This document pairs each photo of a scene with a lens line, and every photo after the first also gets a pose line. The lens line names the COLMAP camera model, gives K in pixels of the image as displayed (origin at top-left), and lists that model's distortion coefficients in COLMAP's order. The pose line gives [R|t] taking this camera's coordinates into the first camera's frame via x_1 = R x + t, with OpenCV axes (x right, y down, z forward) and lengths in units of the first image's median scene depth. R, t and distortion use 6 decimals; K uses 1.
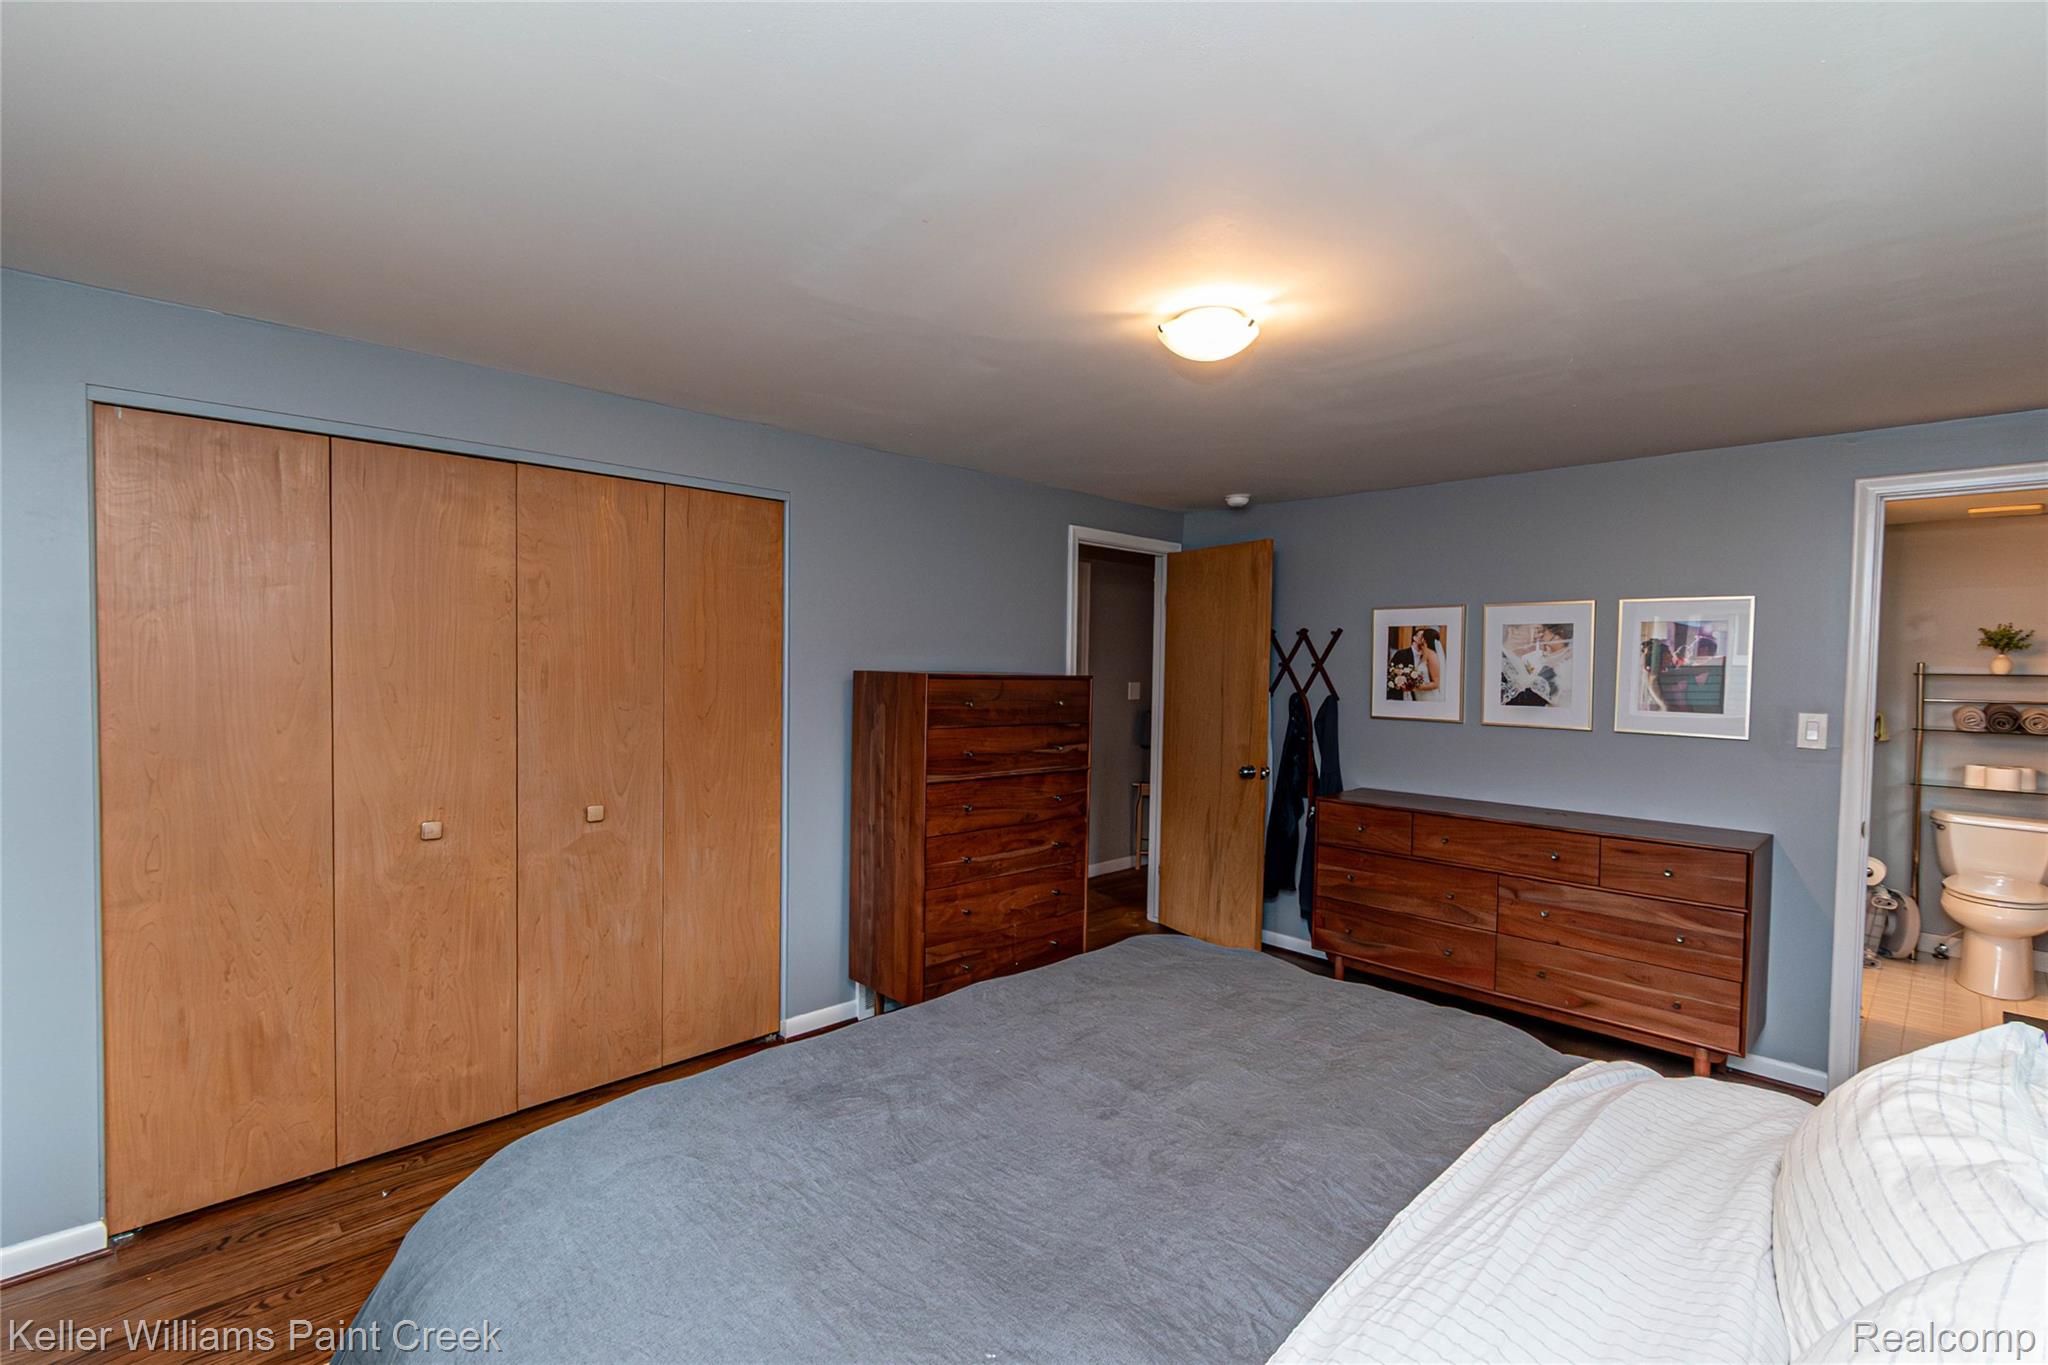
lens RADIAL K [[912.1, 0, 1024.0], [0, 912.1, 682.5], [0, 0, 1]] dist [0.000783, 0.000024]
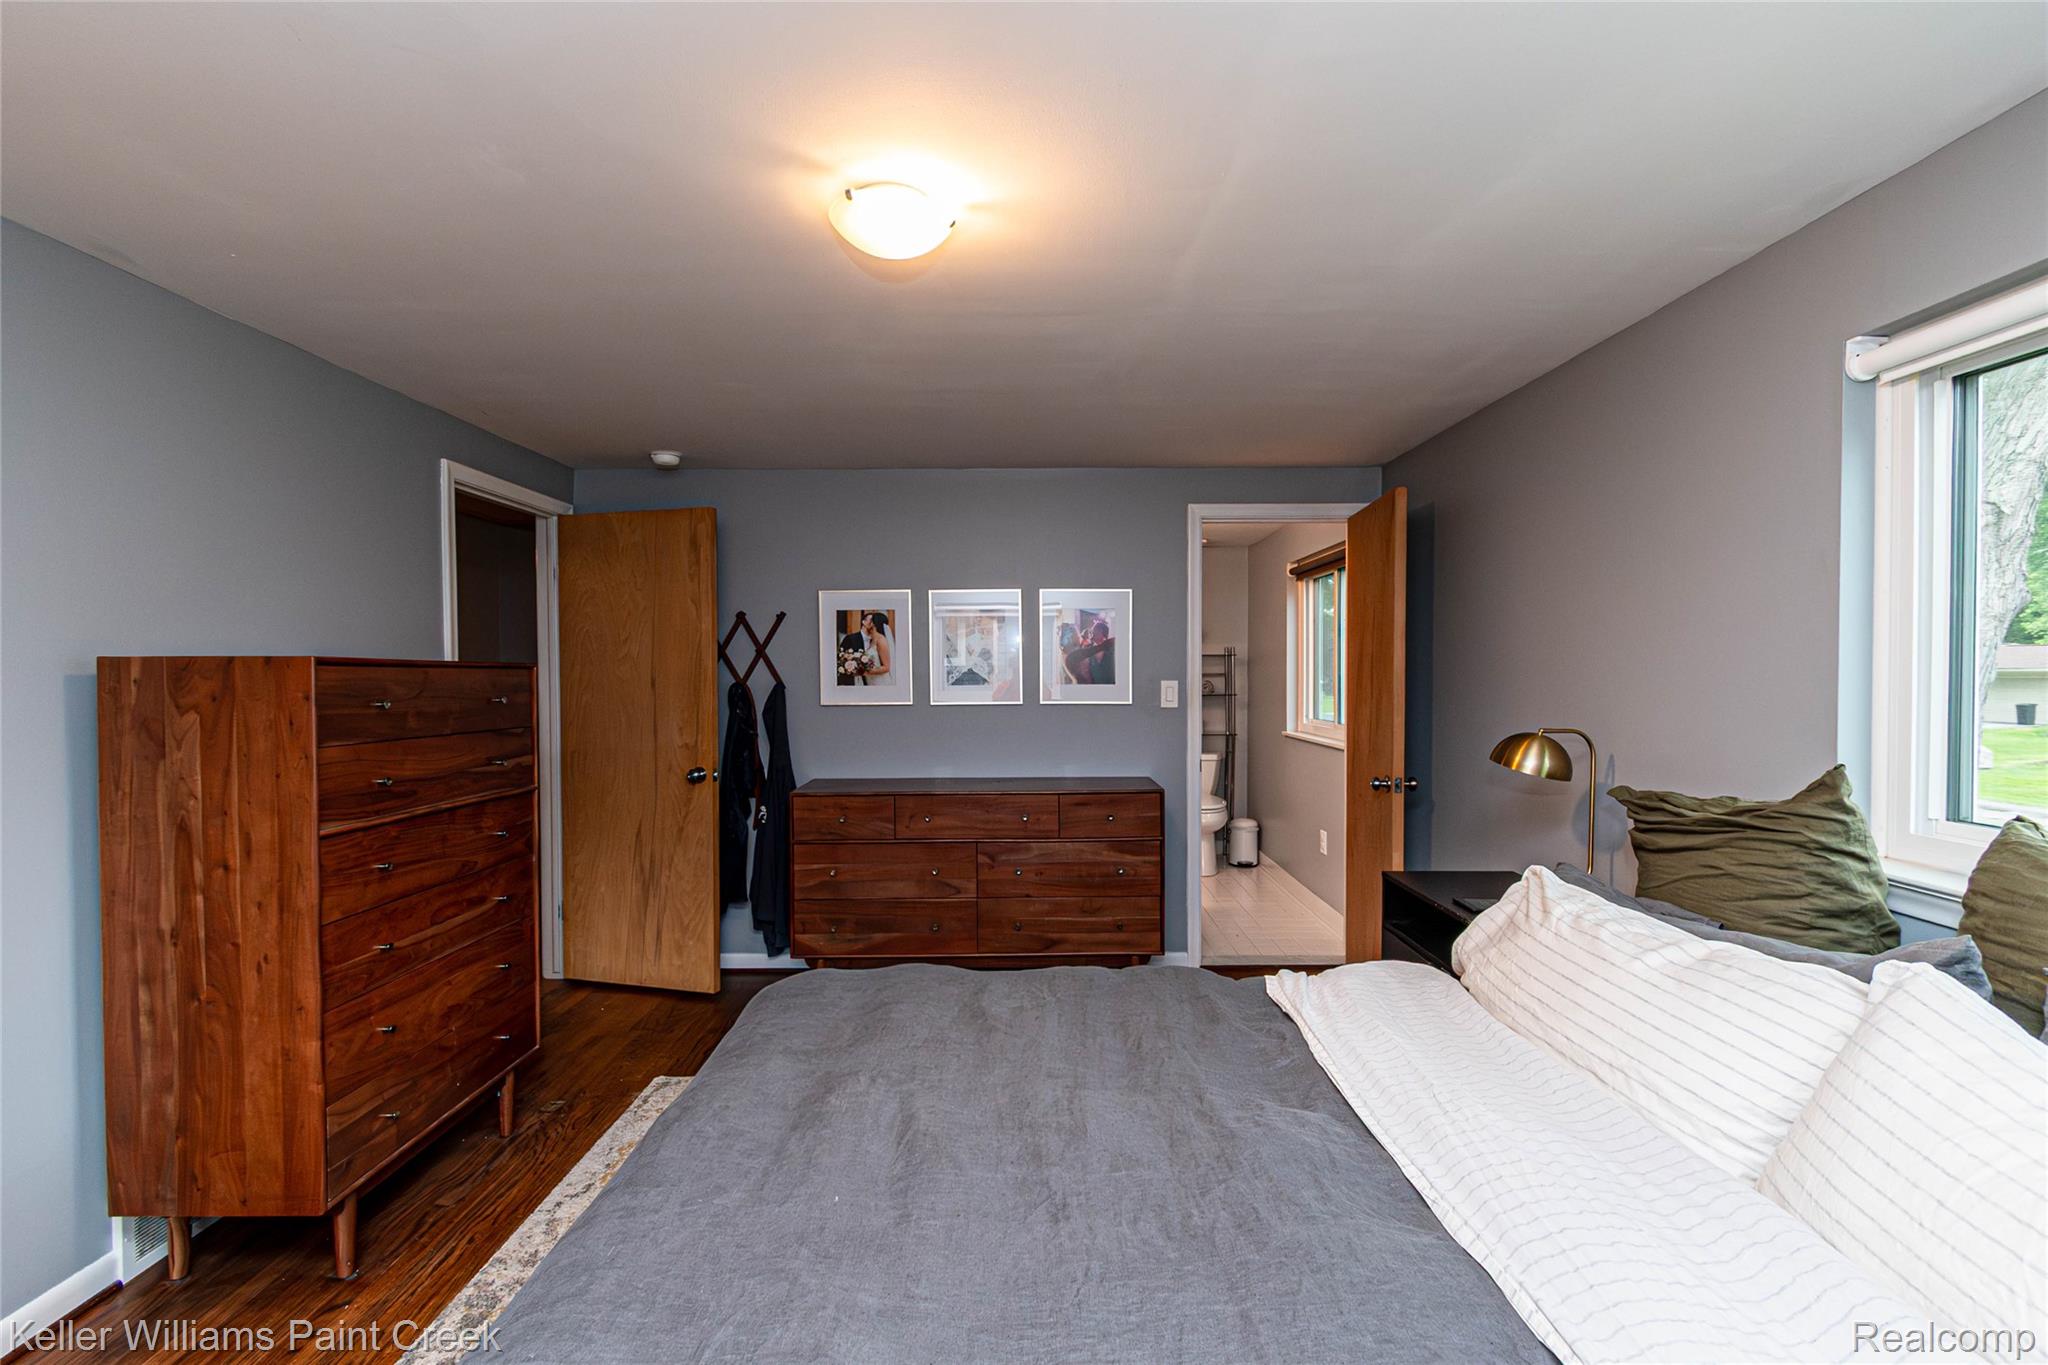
lens RADIAL K [[912.1, 0, 1024.0], [0, 912.1, 682.5], [0, 0, 1]] dist [0.000783, 0.000024]
pose [[0.697433, -0.029972, 0.716023, -0.189415], [0.033541, 0.999395, 0.009164, 0.015874], [-0.715865, 0.017625, 0.698016, 0.212492]]
